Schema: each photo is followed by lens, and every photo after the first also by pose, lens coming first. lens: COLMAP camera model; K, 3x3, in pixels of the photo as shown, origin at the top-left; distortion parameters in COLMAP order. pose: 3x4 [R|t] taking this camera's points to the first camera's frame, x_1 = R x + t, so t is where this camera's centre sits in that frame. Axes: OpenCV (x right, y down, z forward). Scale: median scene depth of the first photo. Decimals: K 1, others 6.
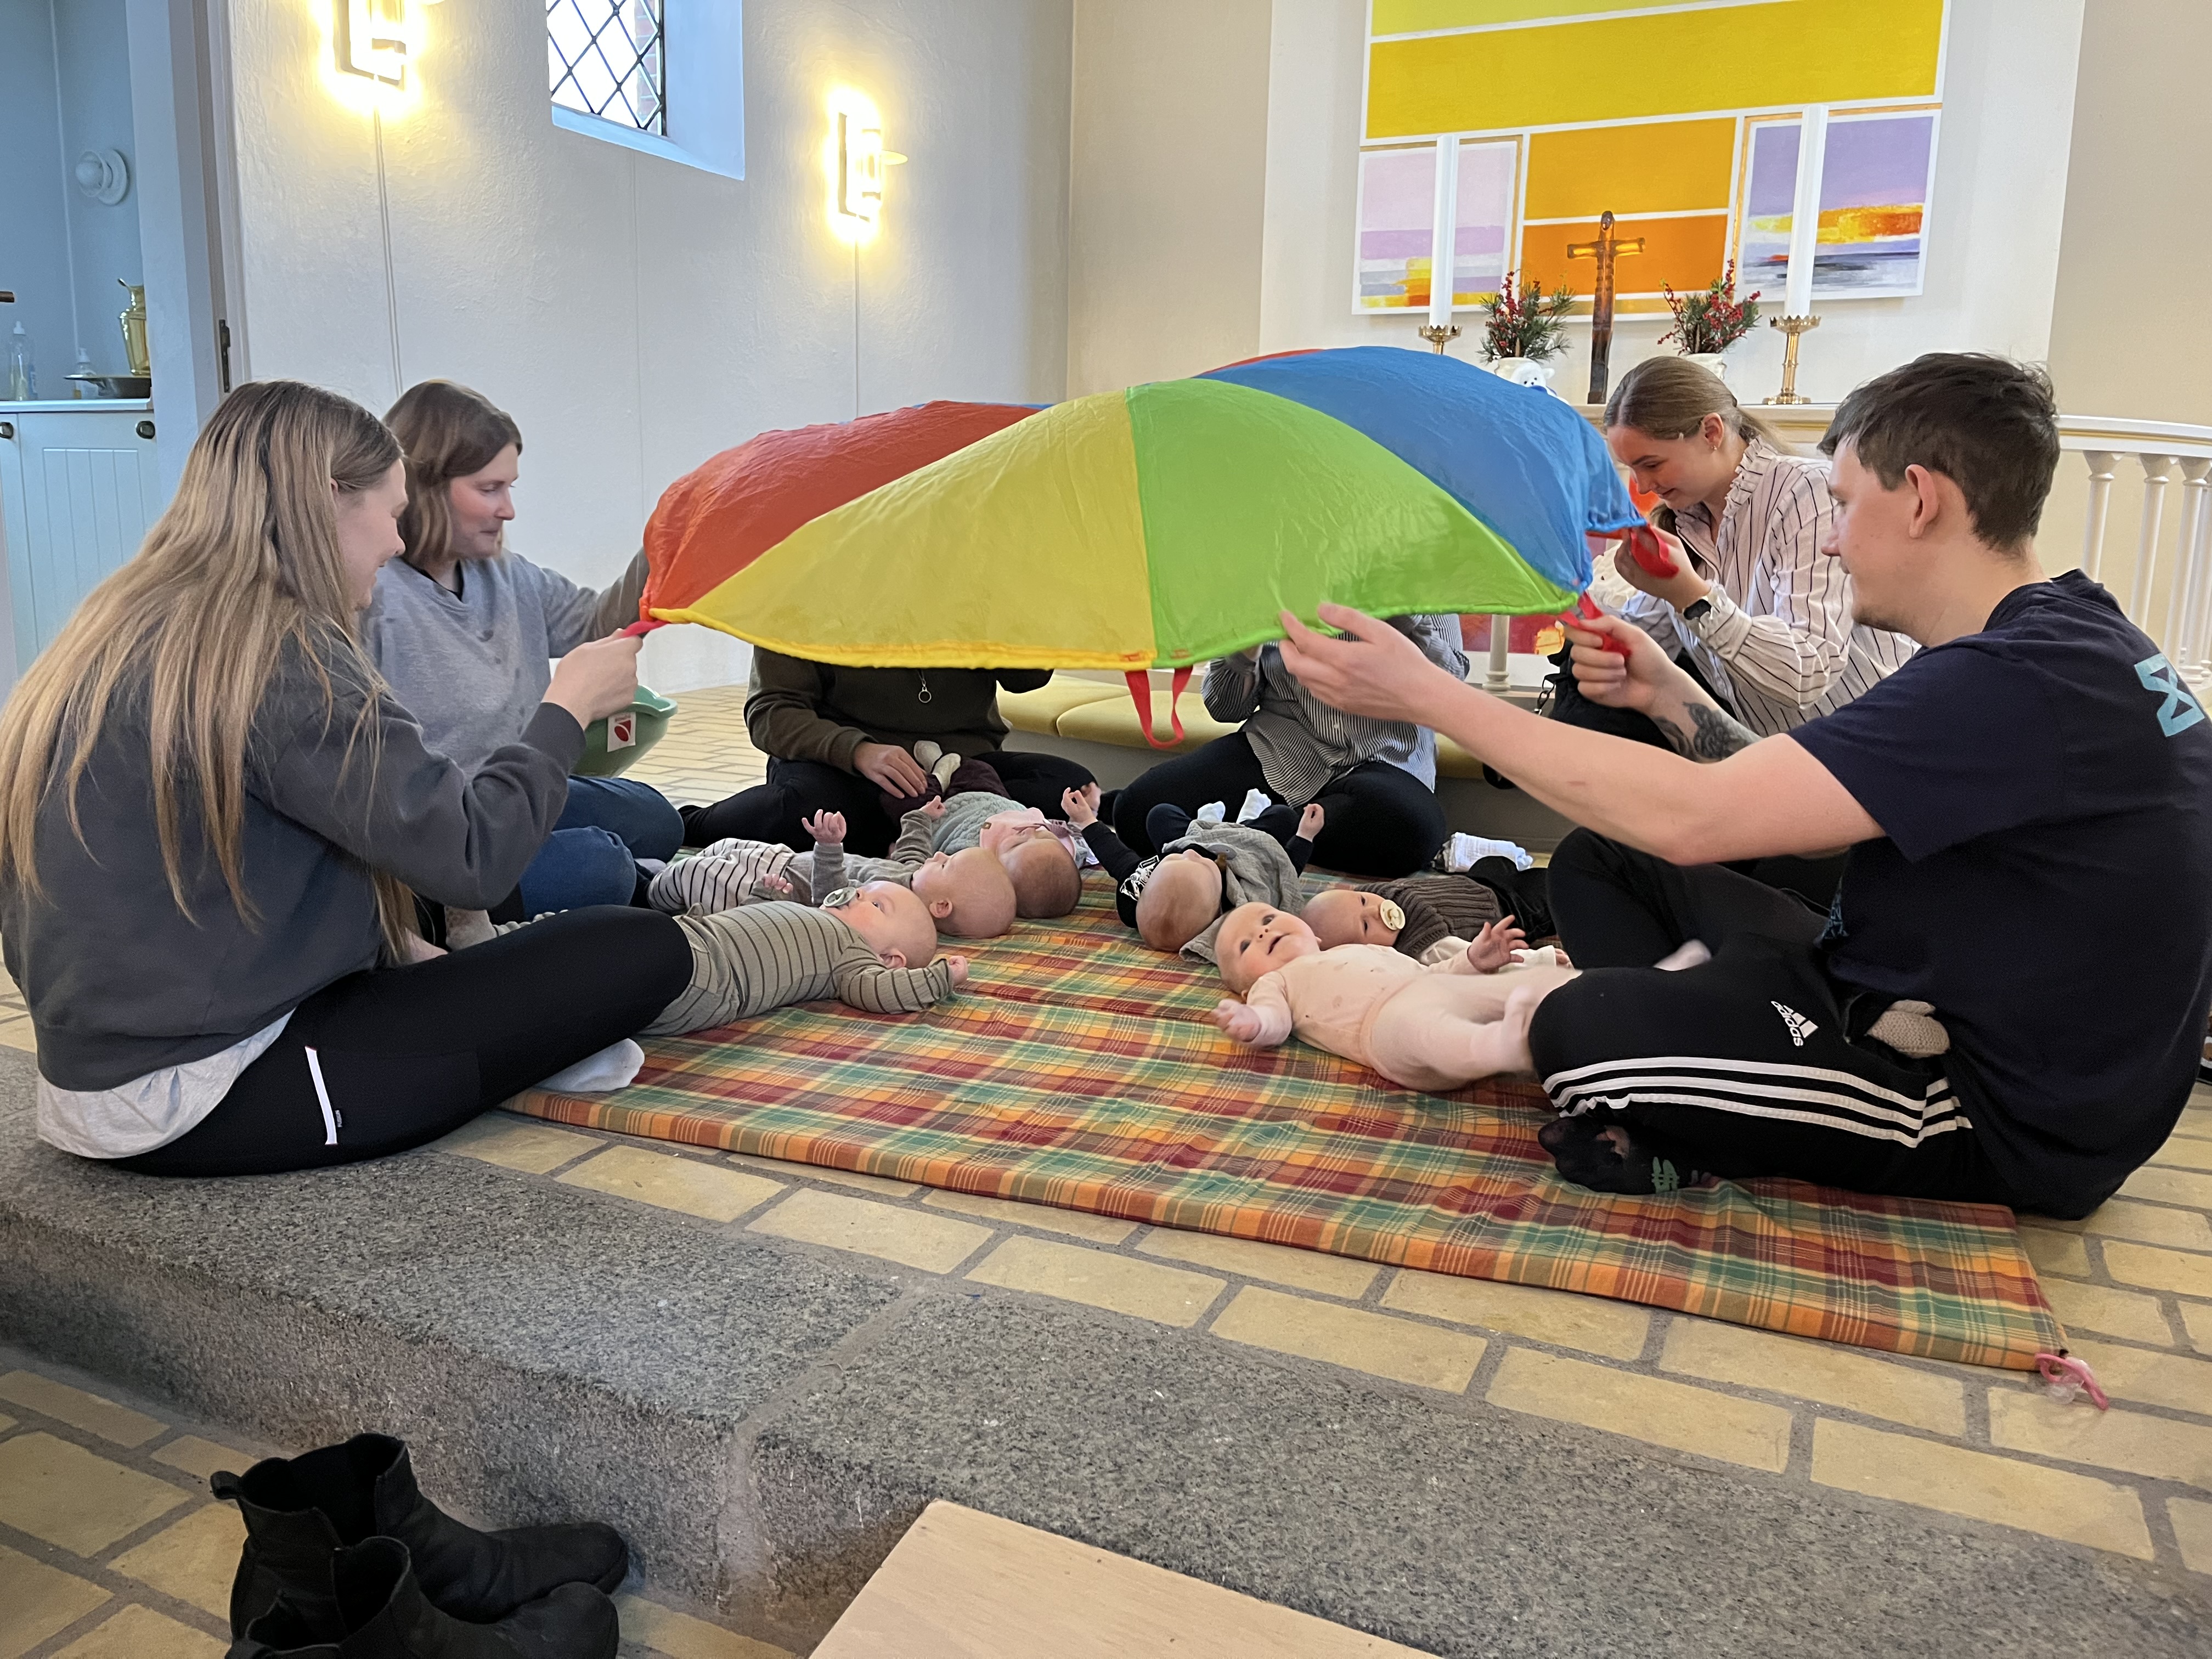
lens RADIAL K [[1654.7, 0, 1095.0], [0, 1654.7, 834.4], [0, 0, 1]] dist [0.006570, -0.016208]
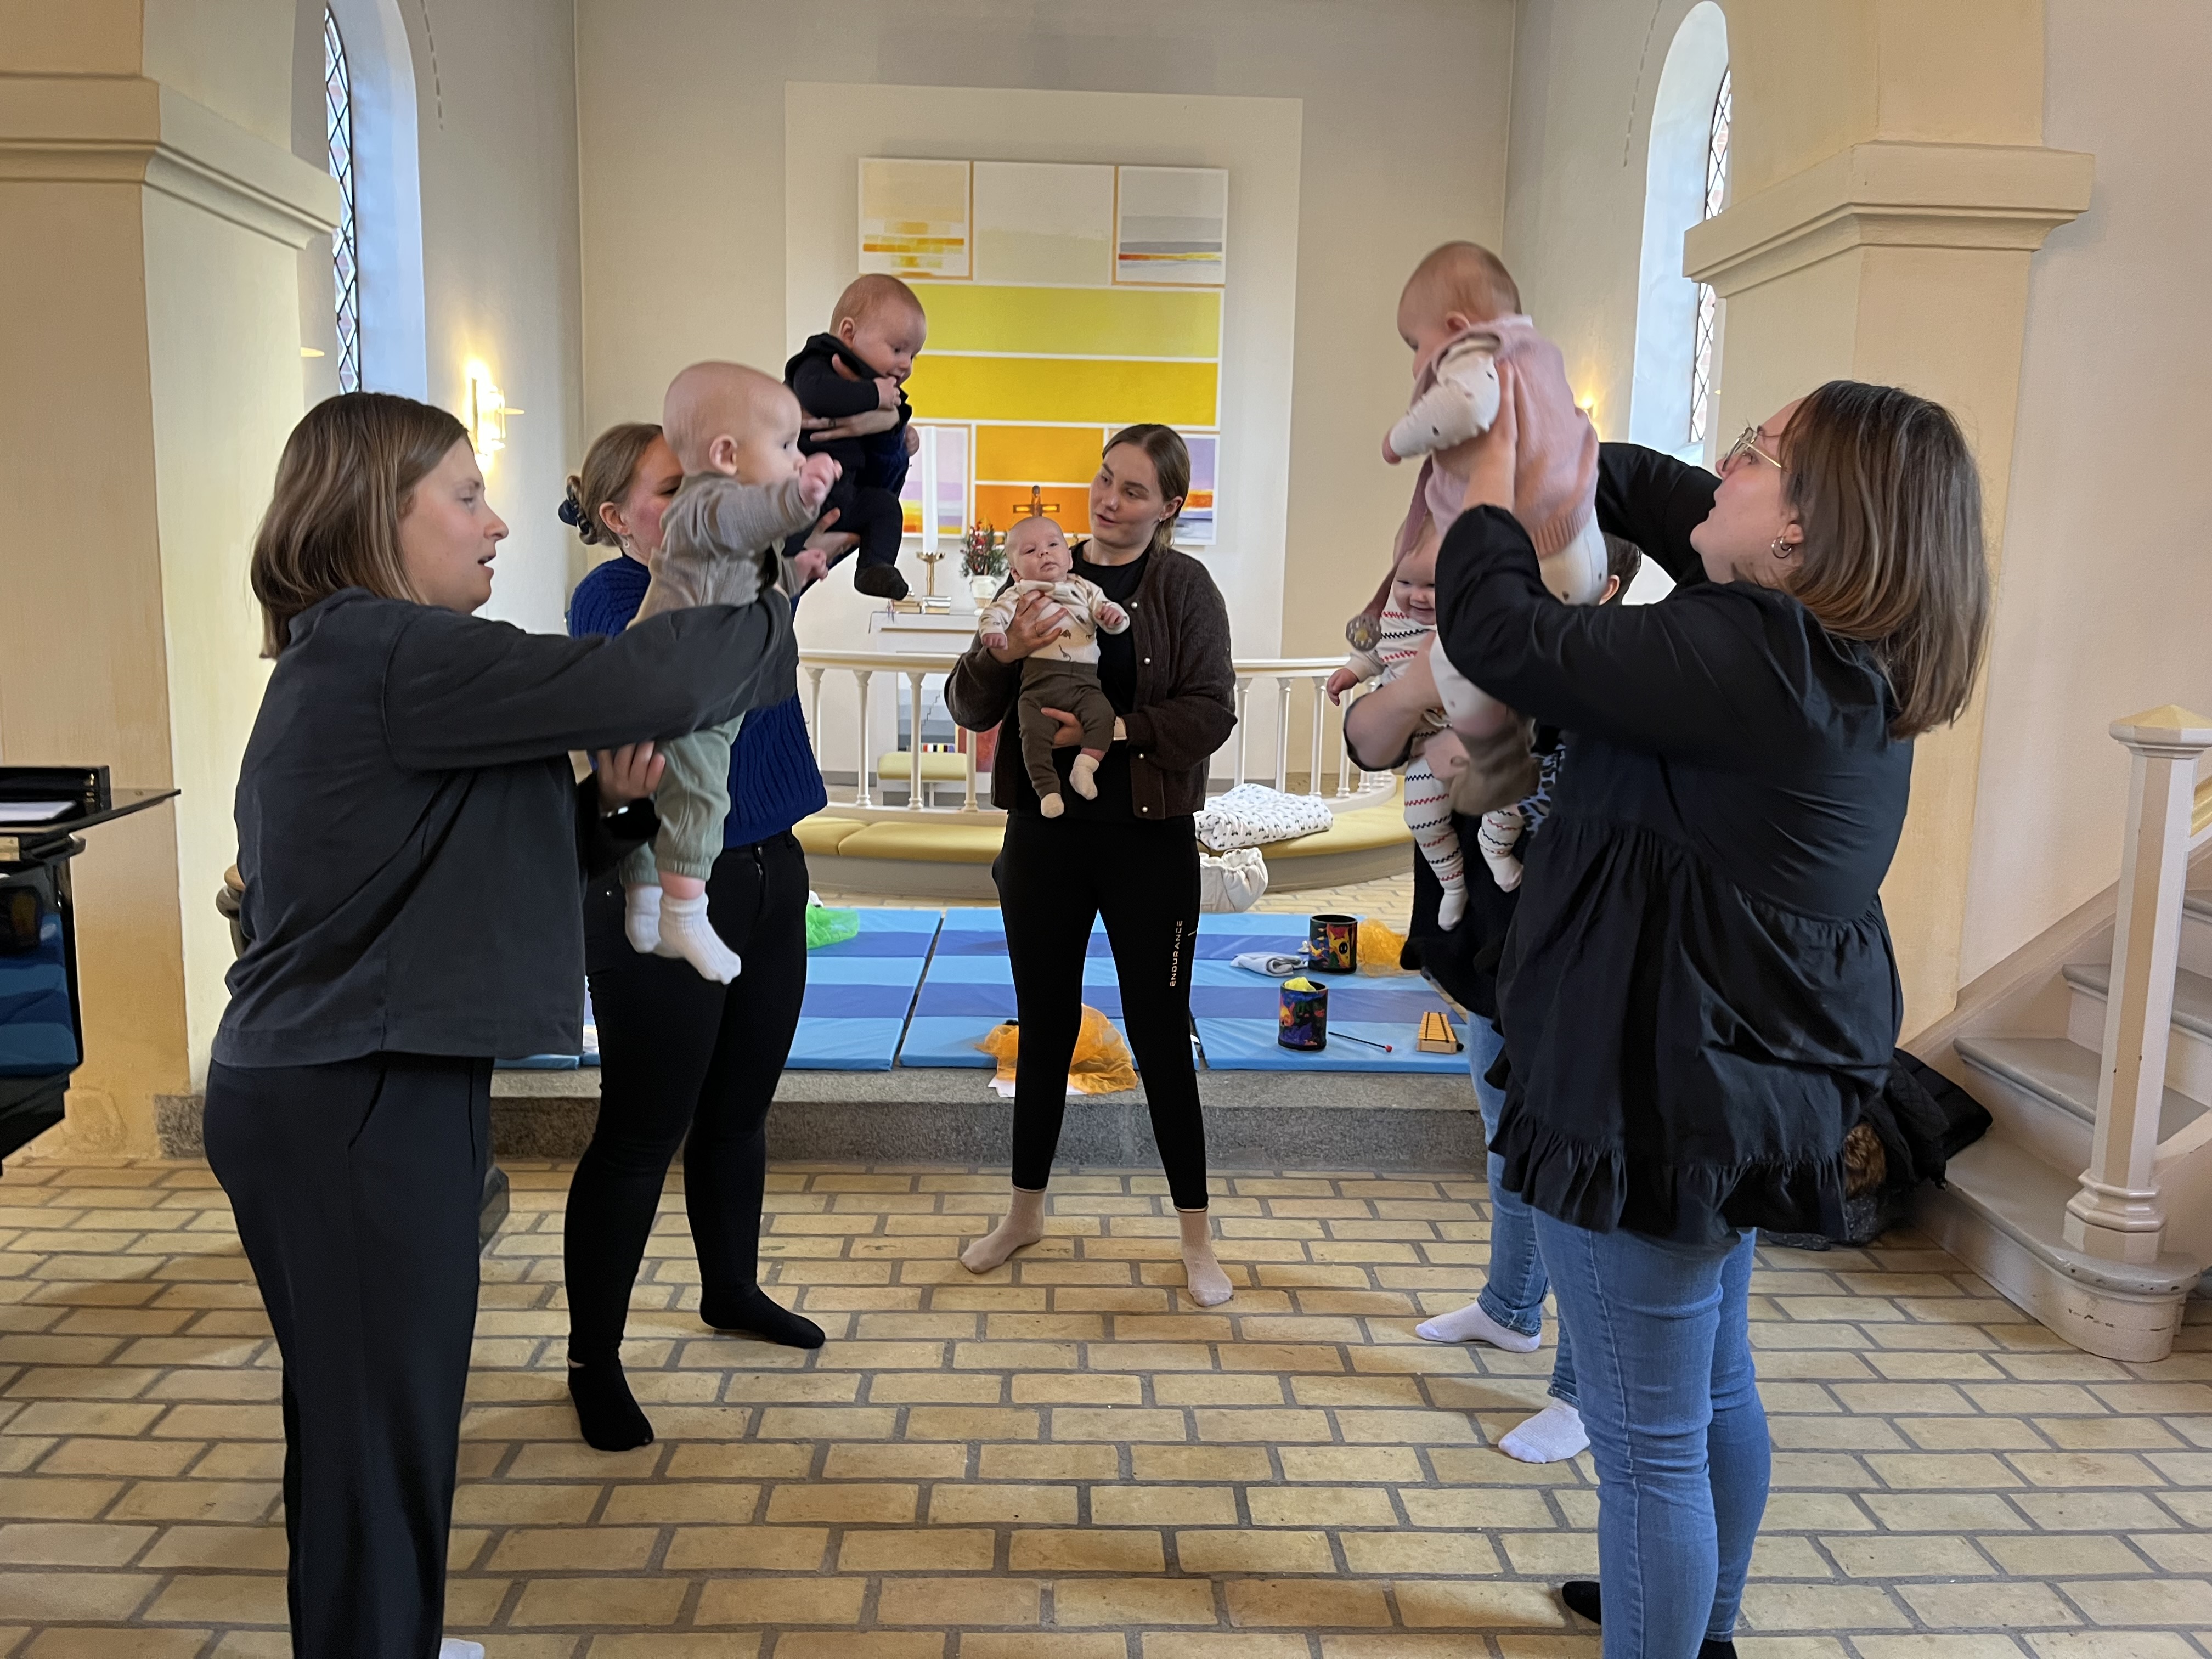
lens RADIAL K [[1637.5, 0, 1108.4], [0, 1637.5, 837.9], [0, 0, 1]] dist [0.007680, -0.002223]
pose [[0.889496, -0.064424, 0.452379, -0.354514], [0.077217, 0.996966, -0.009849, -0.026446], [-0.450372, 0.043692, 0.891771, -0.395813]]
